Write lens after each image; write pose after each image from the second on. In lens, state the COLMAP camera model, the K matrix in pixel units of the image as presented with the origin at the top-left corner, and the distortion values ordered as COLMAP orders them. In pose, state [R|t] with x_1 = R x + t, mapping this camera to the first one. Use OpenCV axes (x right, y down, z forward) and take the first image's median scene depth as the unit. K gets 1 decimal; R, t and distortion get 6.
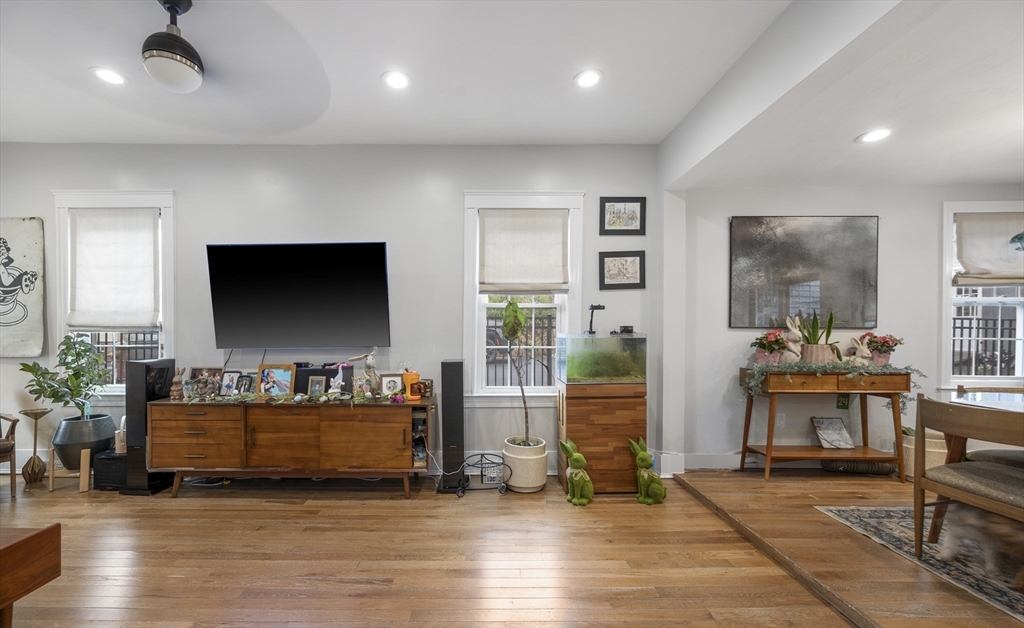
lens RADIAL K [[466.5, 0, 513.3], [0, 466.5, 331.4], [0, 0, 1]] dist [0.005471, 0.000058]
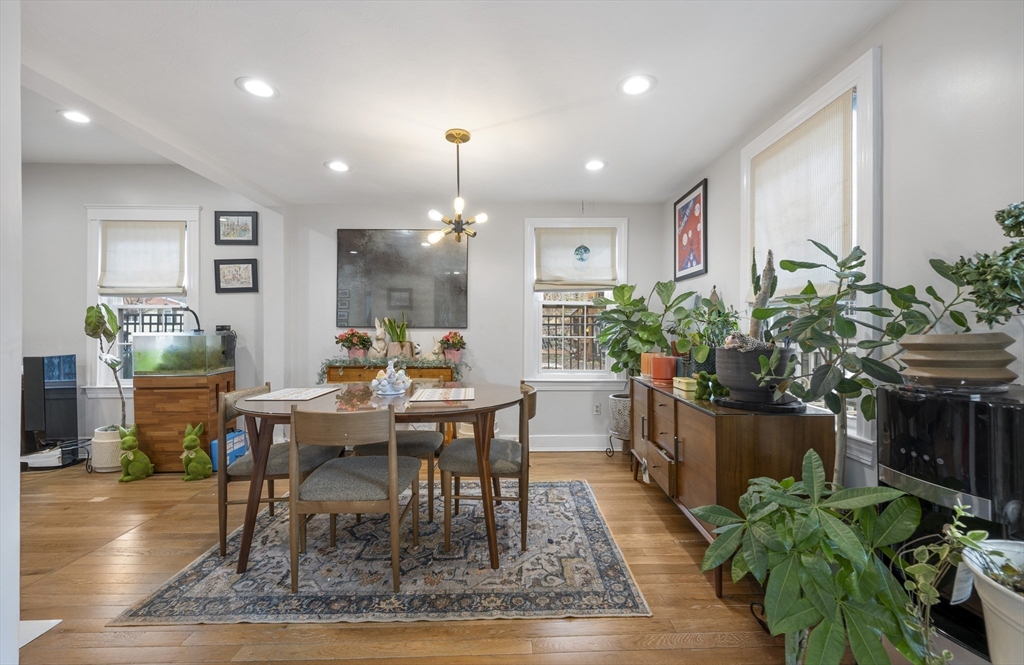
lens RADIAL K [[410.2, 0, 515.0], [0, 410.2, 327.1], [0, 0, 1]] dist [0.010719, -0.000077]
pose [[0.999961, 0.003201, 0.008194, 0.889065], [-0.003118, 0.999944, -0.010065, 0.001188], [-0.008226, 0.010039, 0.999916, -0.004189]]
